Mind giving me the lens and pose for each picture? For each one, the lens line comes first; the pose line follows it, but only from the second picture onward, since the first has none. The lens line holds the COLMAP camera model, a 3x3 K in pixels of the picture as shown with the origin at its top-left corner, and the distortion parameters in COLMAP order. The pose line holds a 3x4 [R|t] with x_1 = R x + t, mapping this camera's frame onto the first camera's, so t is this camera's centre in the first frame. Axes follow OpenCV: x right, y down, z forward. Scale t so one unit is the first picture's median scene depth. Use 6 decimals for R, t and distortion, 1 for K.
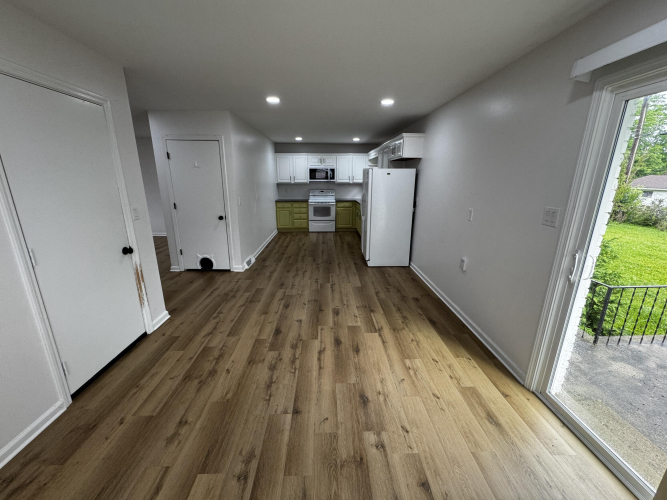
lens RADIAL K [[266.9, 0, 333.5], [0, 266.9, 250.0], [0, 0, 1]] dist [-0.002980, 0.000068]
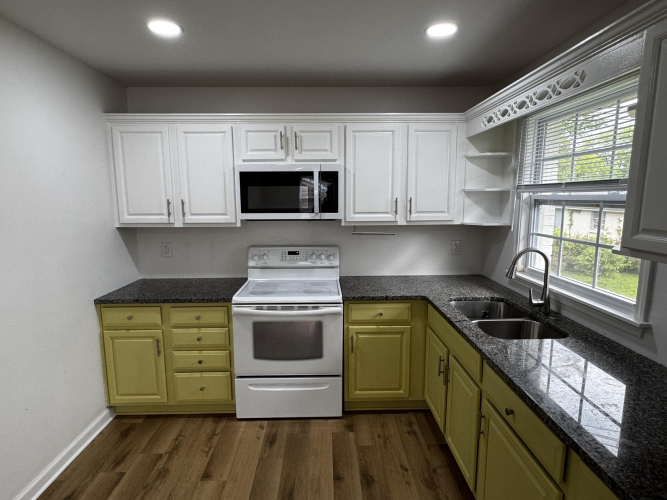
lens RADIAL K [[370.1, 0, 333.5], [0, 370.1, 250.0], [0, 0, 1]] dist [-0.002529, -0.000454]
pose [[0.999910, -0.006543, -0.011746, 0.004350], [0.005073, 0.992621, -0.121150, -0.244731], [0.012452, 0.121079, 0.992565, 0.862312]]
